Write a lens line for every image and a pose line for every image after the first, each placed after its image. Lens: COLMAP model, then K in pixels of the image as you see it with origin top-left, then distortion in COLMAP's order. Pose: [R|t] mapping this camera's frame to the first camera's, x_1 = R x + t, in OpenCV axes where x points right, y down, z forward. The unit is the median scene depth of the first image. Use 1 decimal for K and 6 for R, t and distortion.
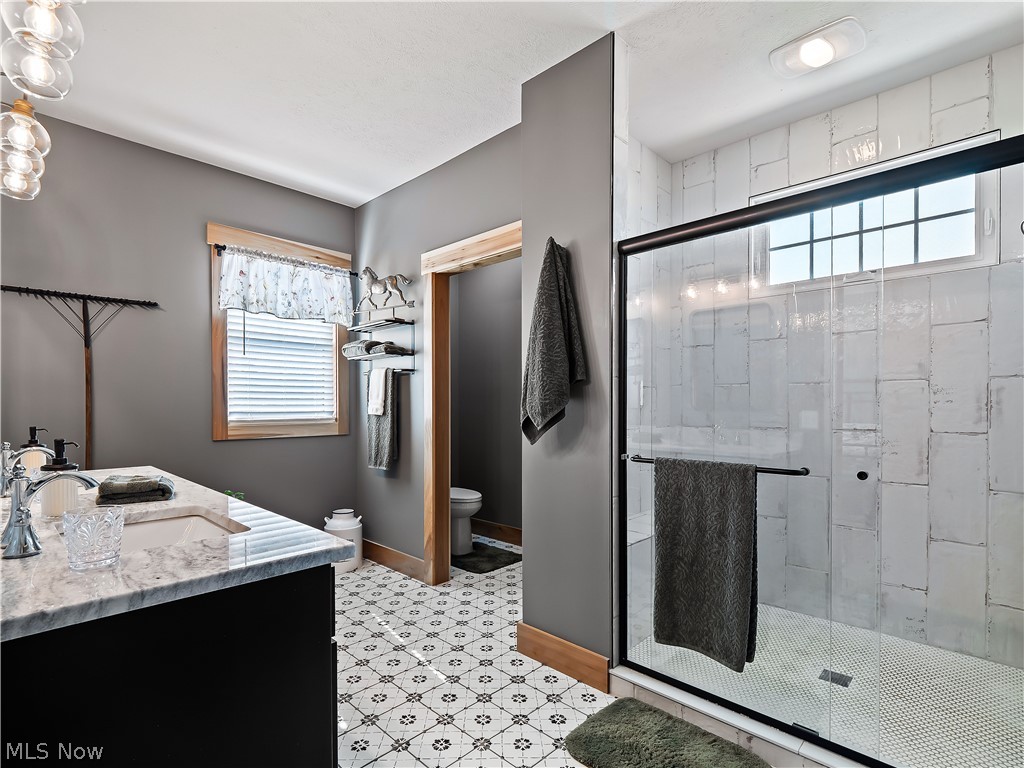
lens RADIAL K [[495.5, 0, 508.1], [0, 495.5, 387.7], [0, 0, 1]] dist [0.002626, -0.000616]
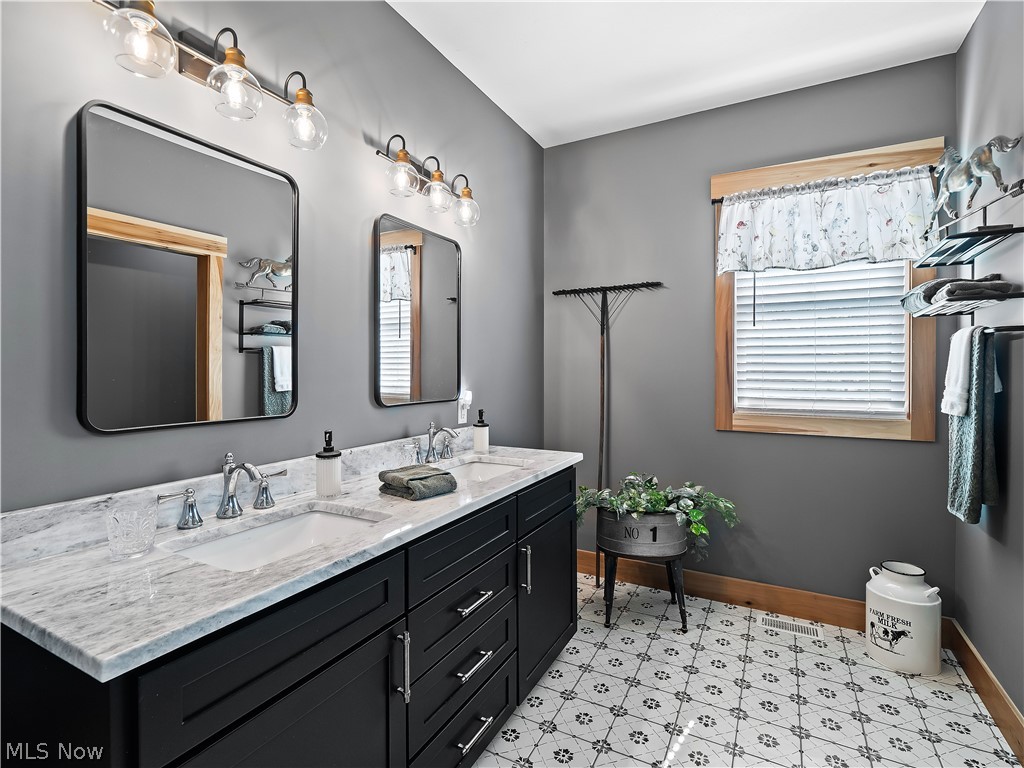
lens RADIAL K [[500.2, 0, 511.8], [0, 500.2, 369.8], [0, 0, 1]] dist [0.001069, -0.000803]
pose [[0.273482, 0.000251, -0.961877, 0.132316], [0.029486, 0.999528, 0.008645, -0.014056], [0.961425, -0.030726, 0.273346, 0.395908]]
